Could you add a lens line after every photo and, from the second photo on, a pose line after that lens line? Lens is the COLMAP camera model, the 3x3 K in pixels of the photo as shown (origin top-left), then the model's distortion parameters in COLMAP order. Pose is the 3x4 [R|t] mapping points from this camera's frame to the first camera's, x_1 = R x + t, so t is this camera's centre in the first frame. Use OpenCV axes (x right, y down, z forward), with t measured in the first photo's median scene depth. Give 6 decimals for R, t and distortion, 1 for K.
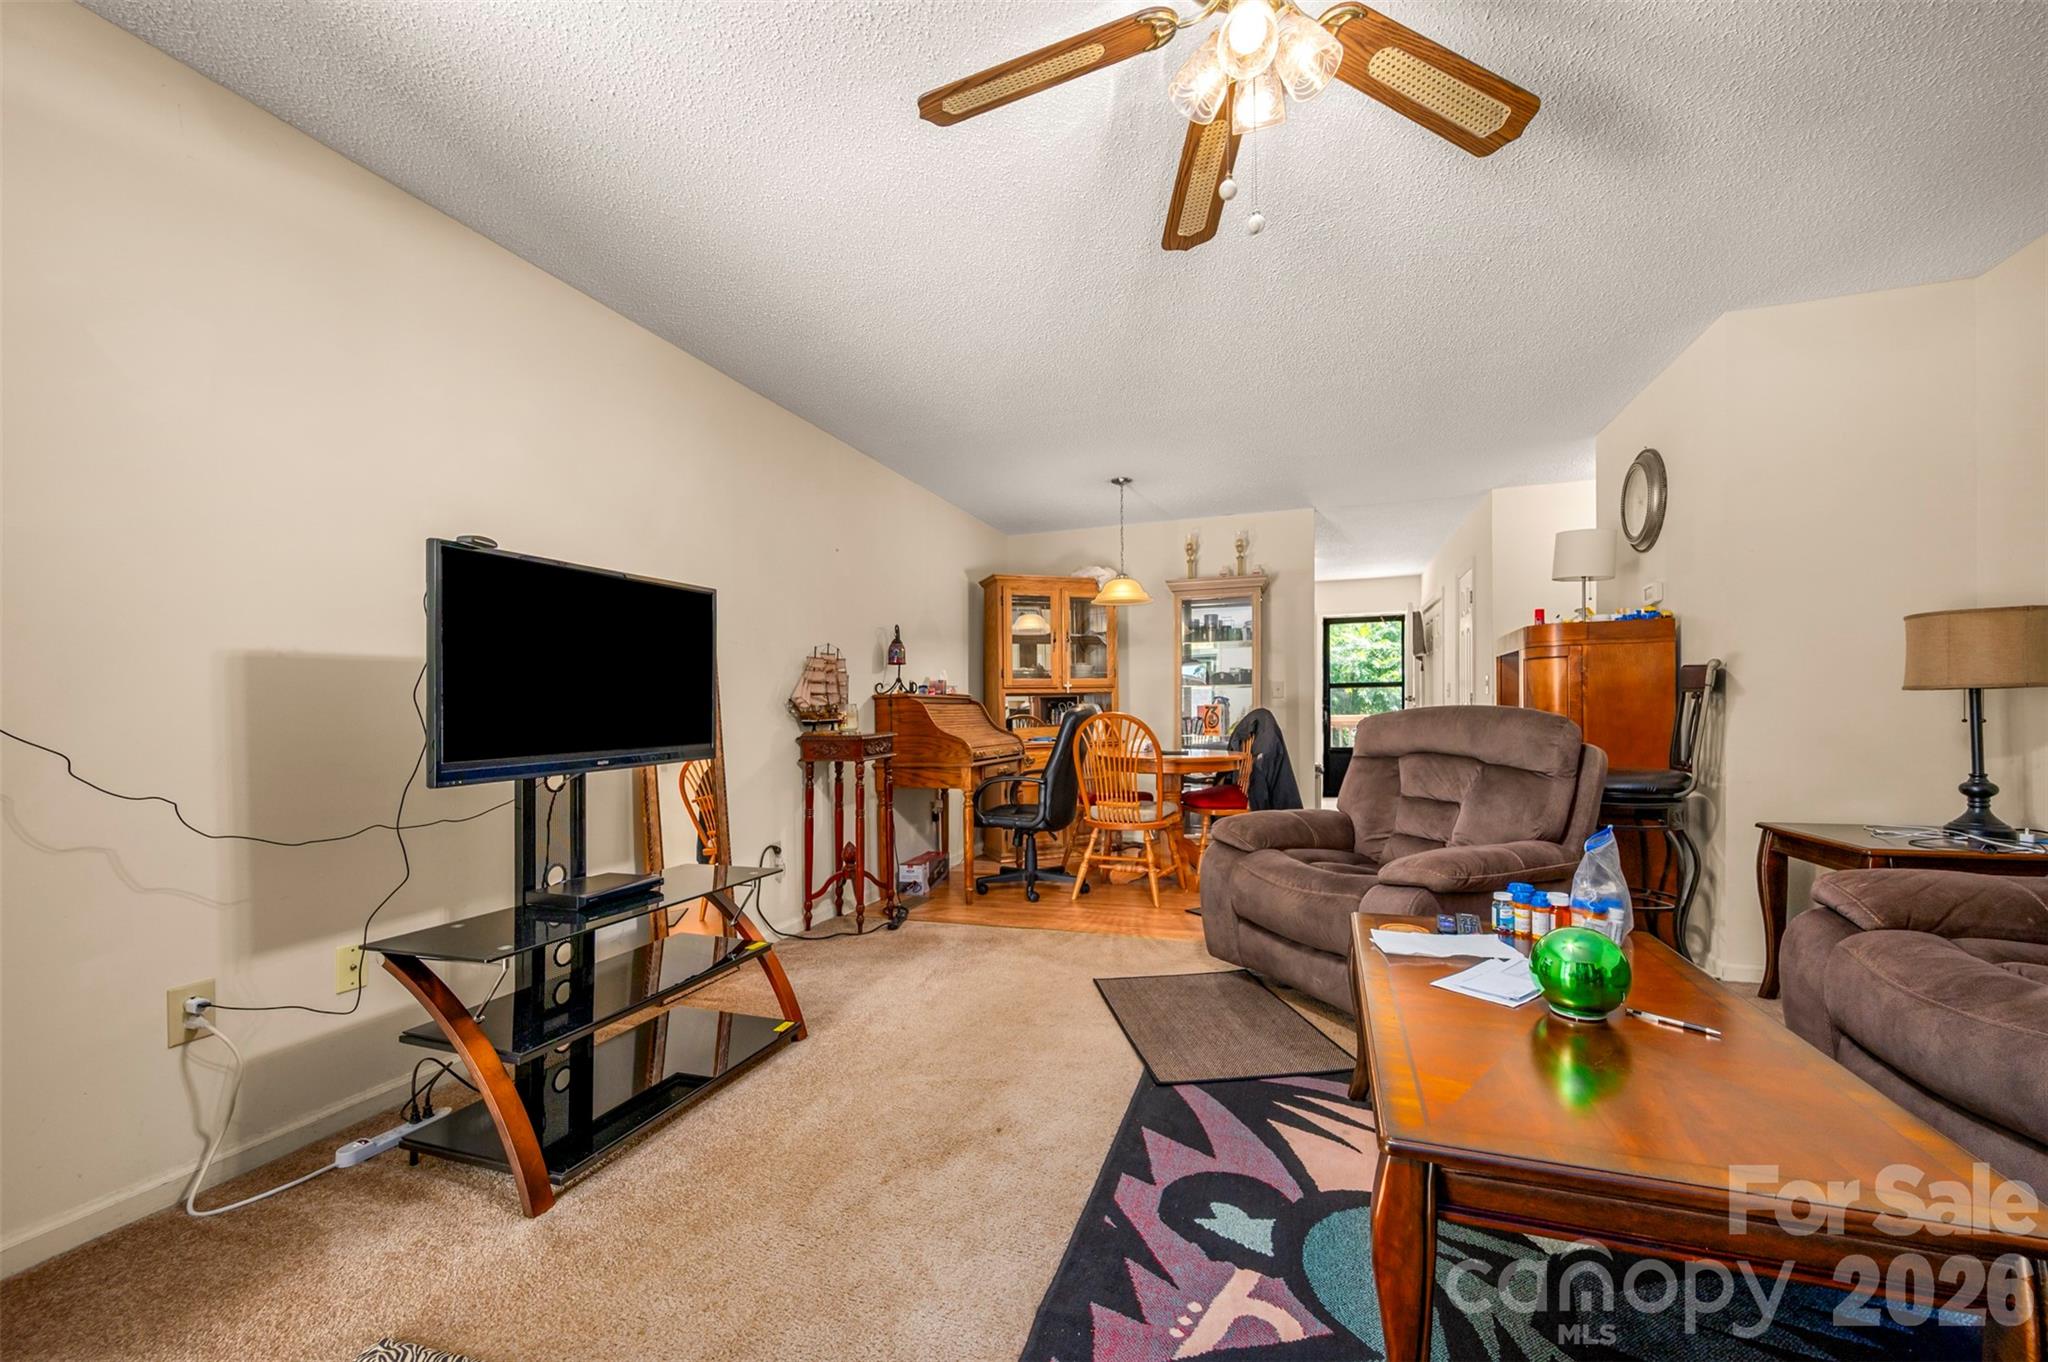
lens RADIAL K [[845.3, 0, 1031.0], [0, 845.3, 767.4], [0, 0, 1]] dist [0.001302, 0.000162]
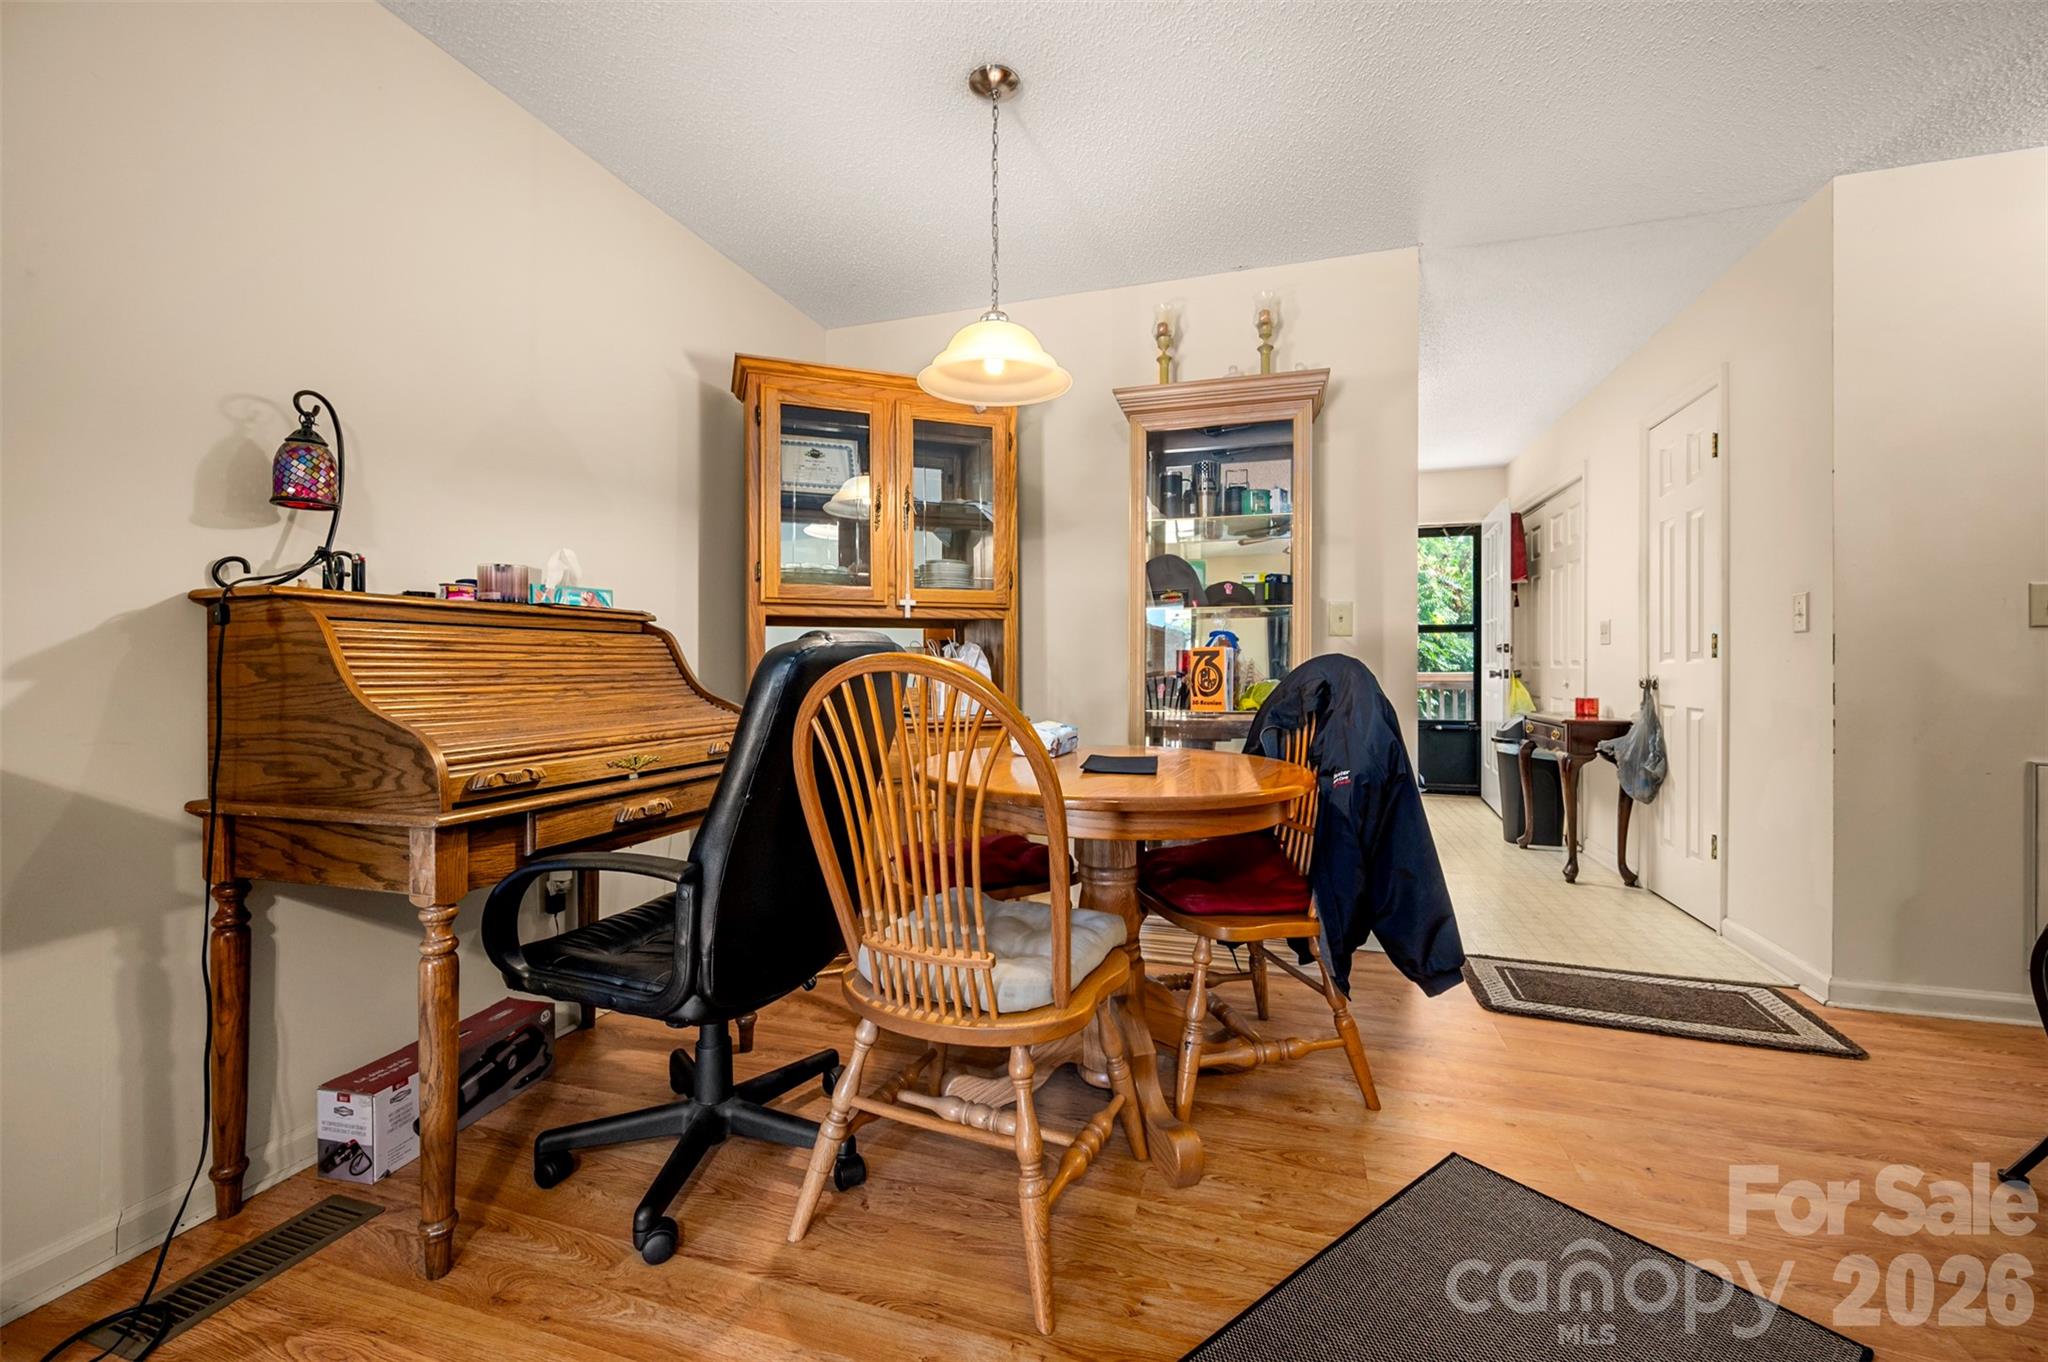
lens RADIAL K [[822.2, 0, 1025.5], [0, 822.2, 679.1], [0, 0, 1]] dist [-0.000967, -0.000090]
pose [[0.999604, 0.015263, 0.023652, 0.101090], [-0.014138, 0.998793, -0.047031, -0.033121], [-0.024341, 0.046678, 0.998613, 0.540785]]
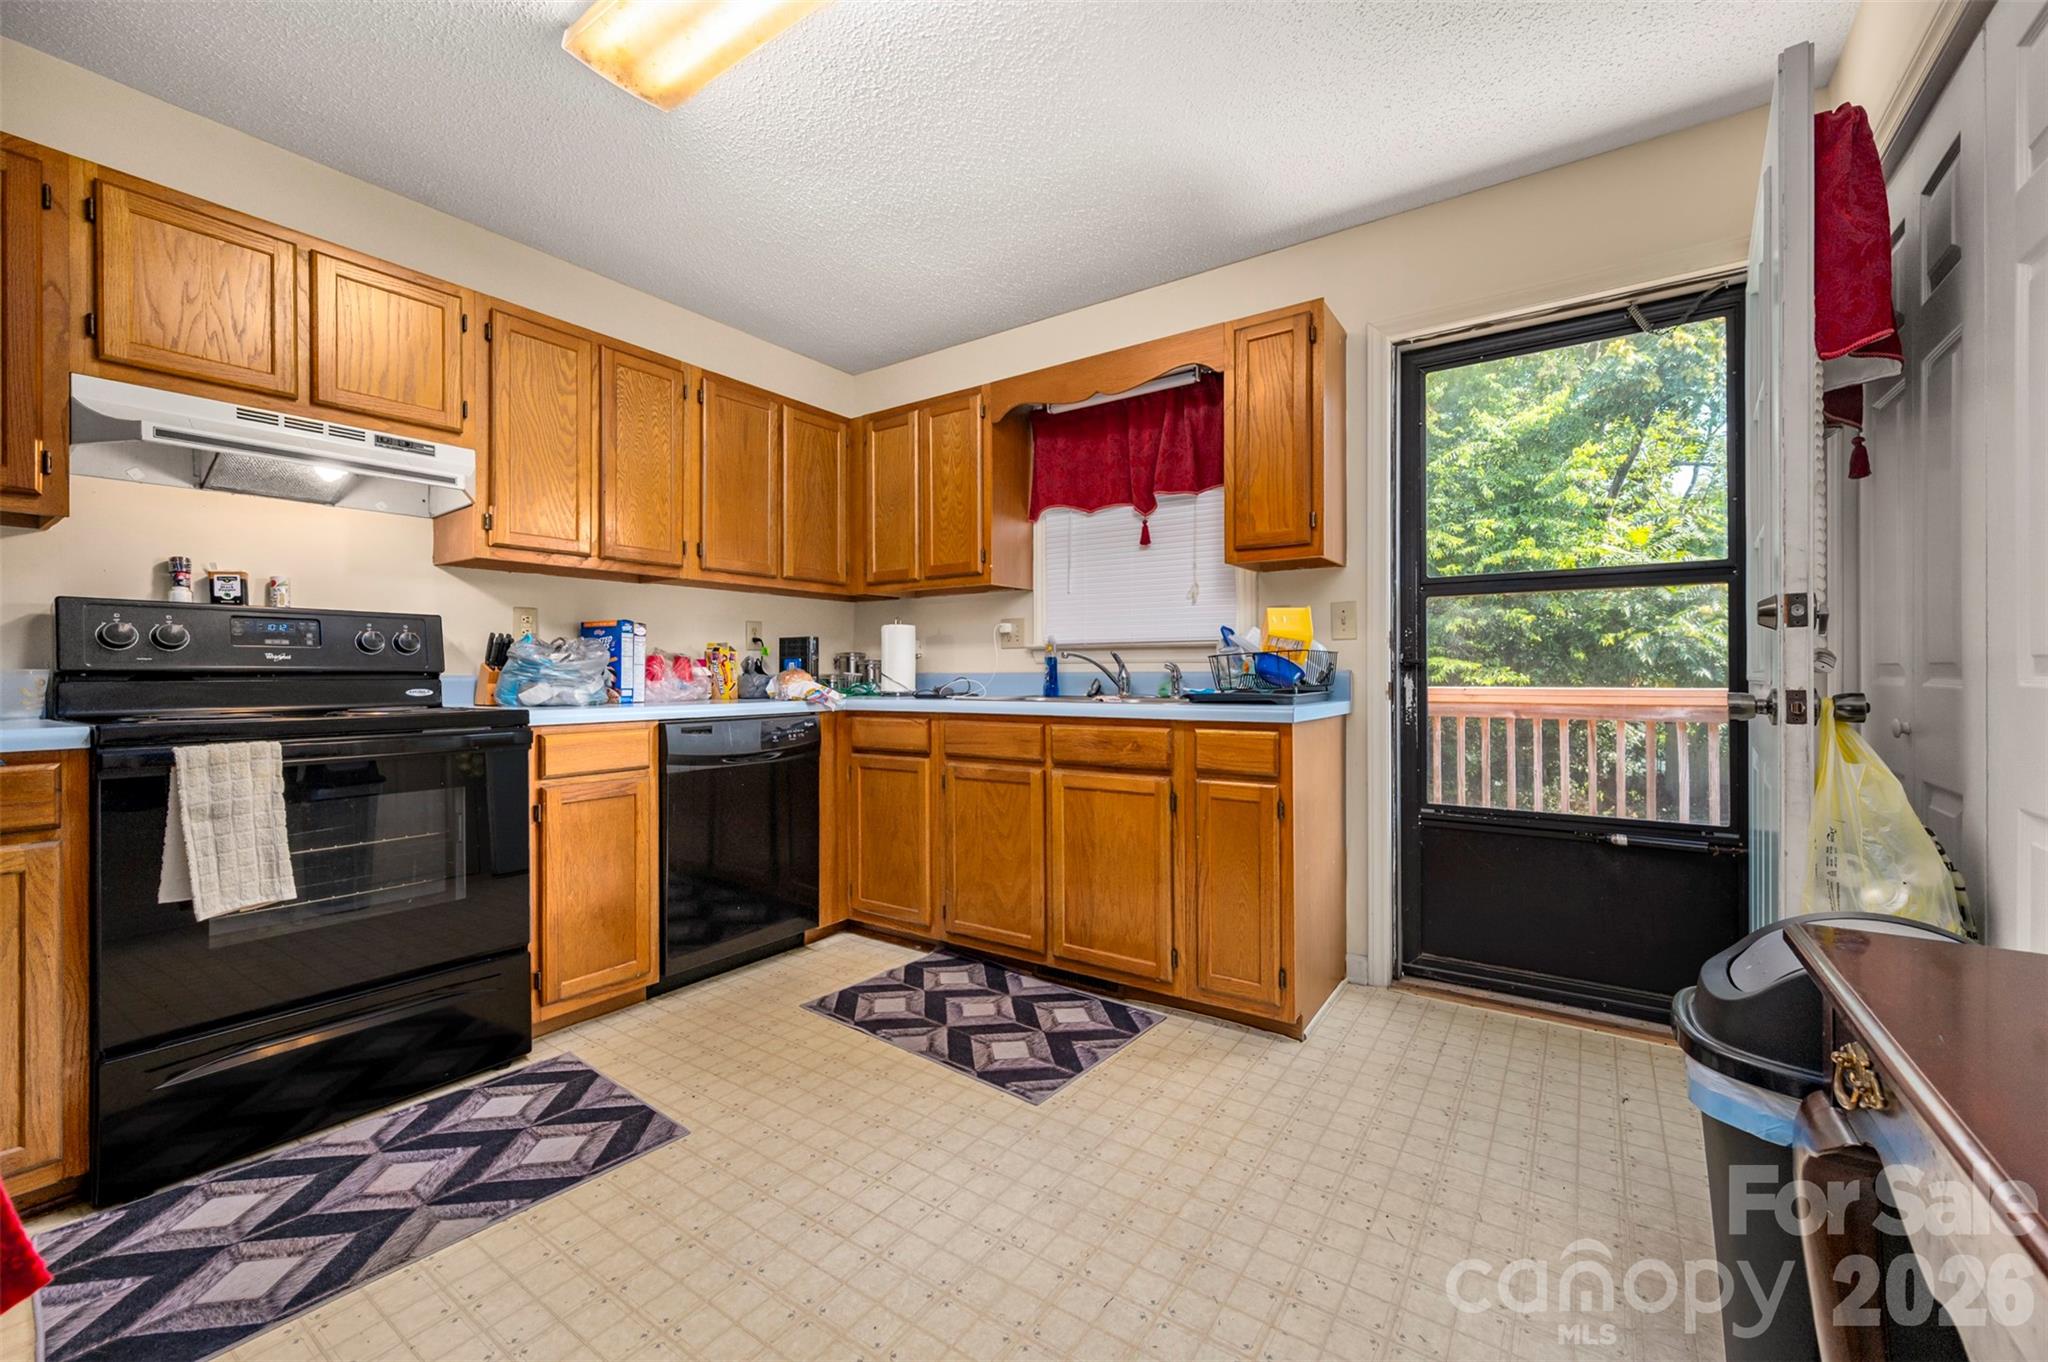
lens RADIAL K [[822.2, 0, 1025.5], [0, 822.2, 679.1], [0, 0, 1]] dist [-0.000967, -0.000090]
pose [[0.961965, 0.019719, -0.272459, 0.468032], [-0.034214, 0.998234, -0.048552, -0.073812], [0.271020, 0.056027, 0.960942, 1.091120]]
